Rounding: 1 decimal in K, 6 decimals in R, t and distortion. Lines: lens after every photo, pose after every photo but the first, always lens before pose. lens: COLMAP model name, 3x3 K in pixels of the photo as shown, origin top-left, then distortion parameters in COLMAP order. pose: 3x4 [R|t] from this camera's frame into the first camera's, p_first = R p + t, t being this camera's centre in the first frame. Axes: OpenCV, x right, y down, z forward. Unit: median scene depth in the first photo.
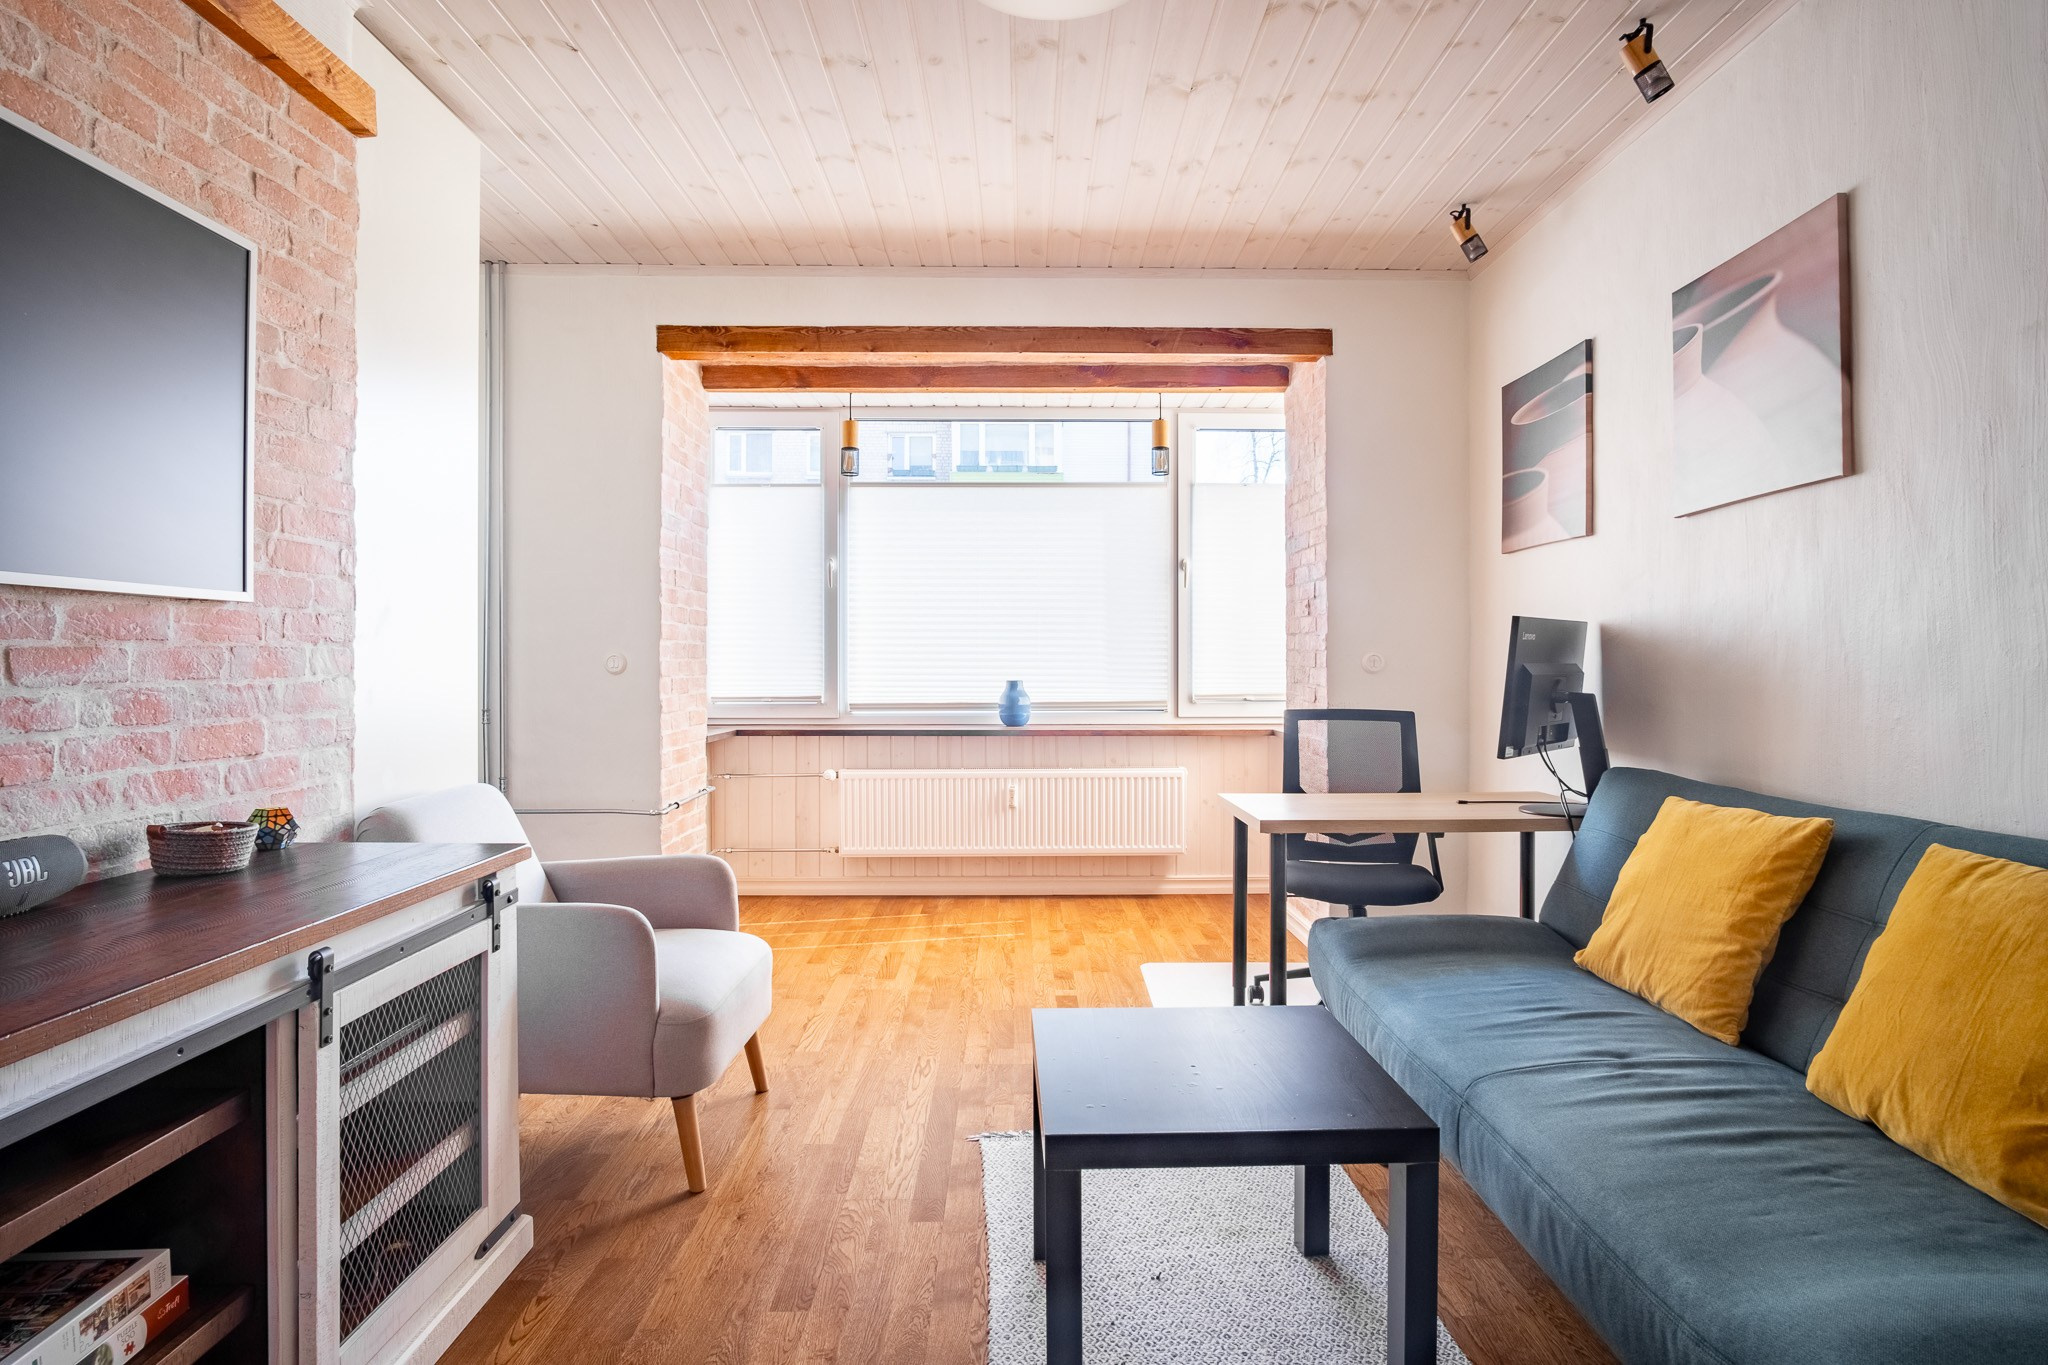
lens RADIAL K [[1096.5, 0, 1036.6], [0, 1096.5, 666.3], [0, 0, 1]] dist [-0.031861, 0.009612]
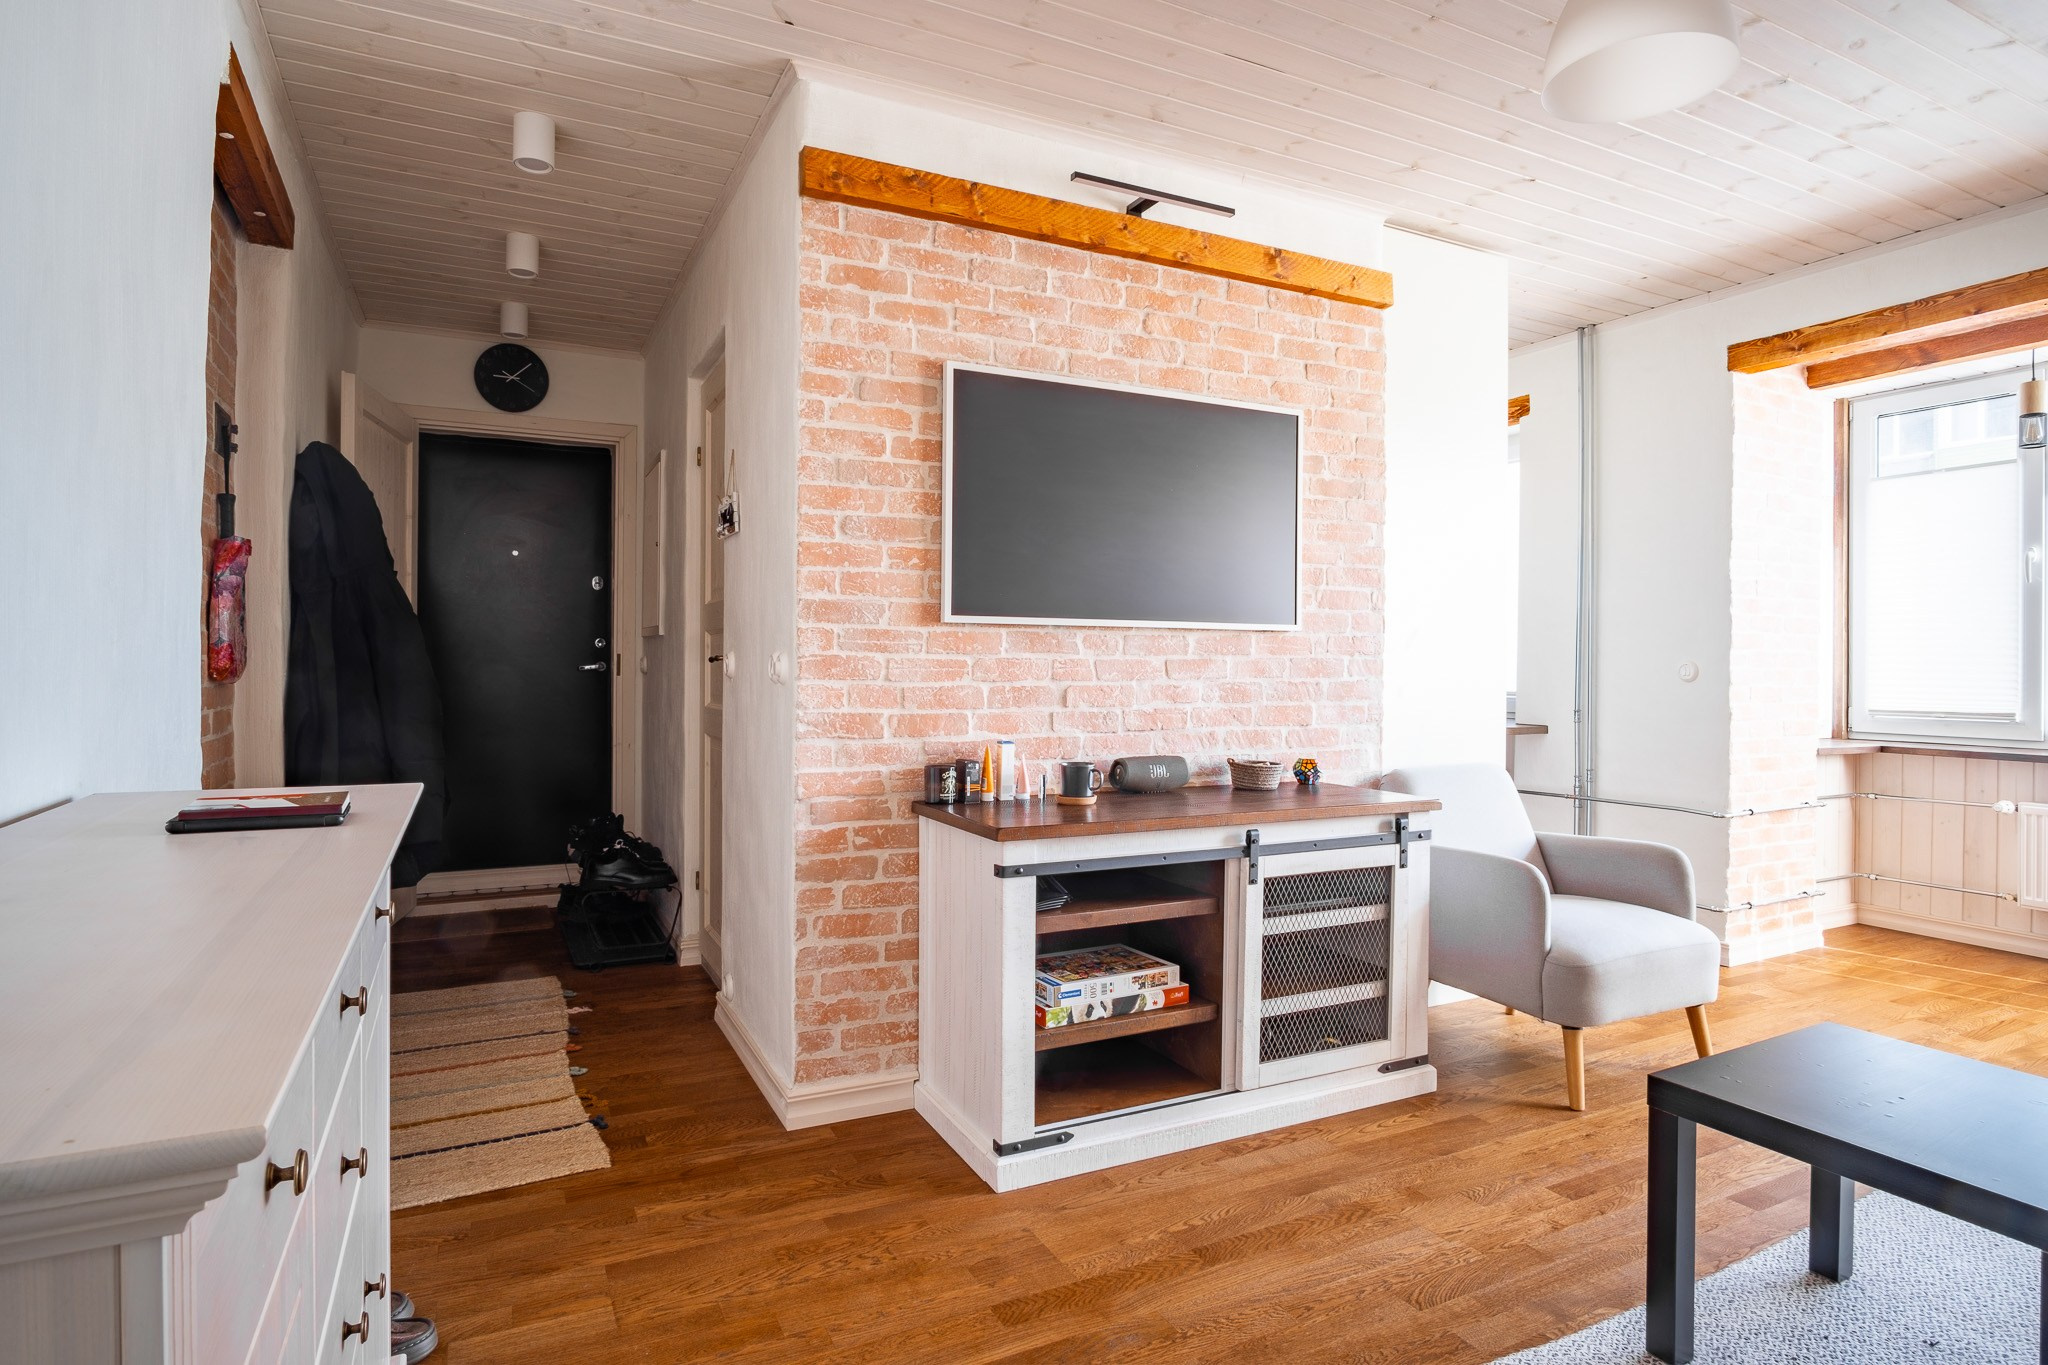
lens RADIAL K [[1096.5, 0, 1042.7], [0, 1096.5, 670.7], [0, 0, 1]] dist [-0.031861, 0.009612]
pose [[0.439135, 0.006094, -0.898401, 0.551345], [-0.009856, 0.999949, 0.001965, 0.000985], [0.898367, 0.007992, 0.439173, -0.066885]]
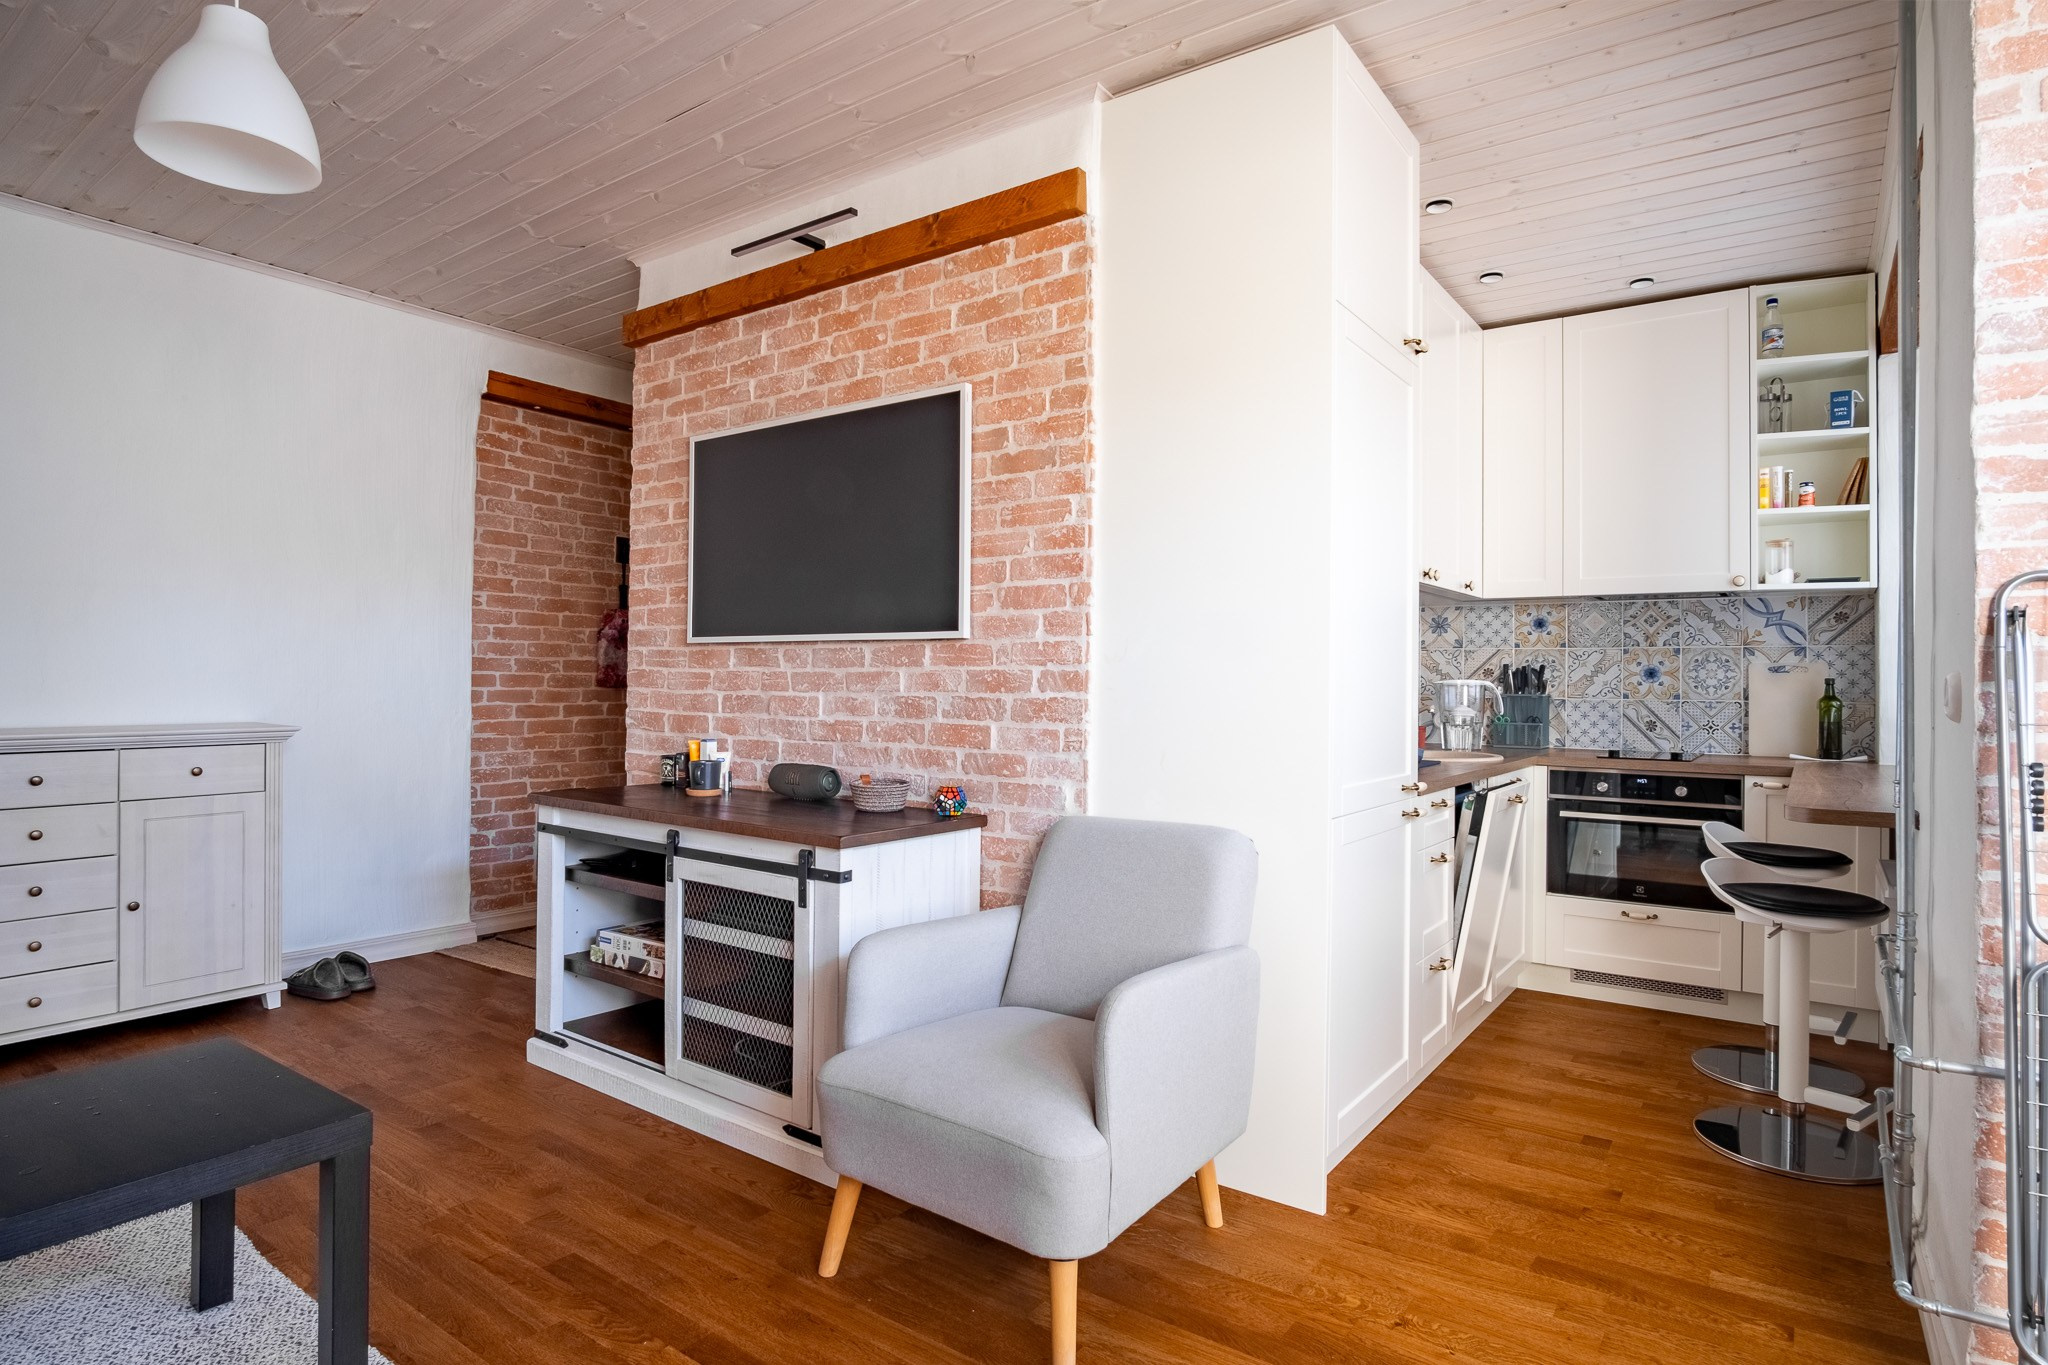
lens RADIAL K [[1096.5, 0, 1031.2], [0, 1096.5, 671.6], [0, 0, 1]] dist [-0.031861, 0.009612]
pose [[-0.598902, -0.015909, -0.800664, 0.337441], [-0.016707, 0.999833, -0.007369, -0.006116], [0.800648, 0.008963, -0.599068, 1.816655]]
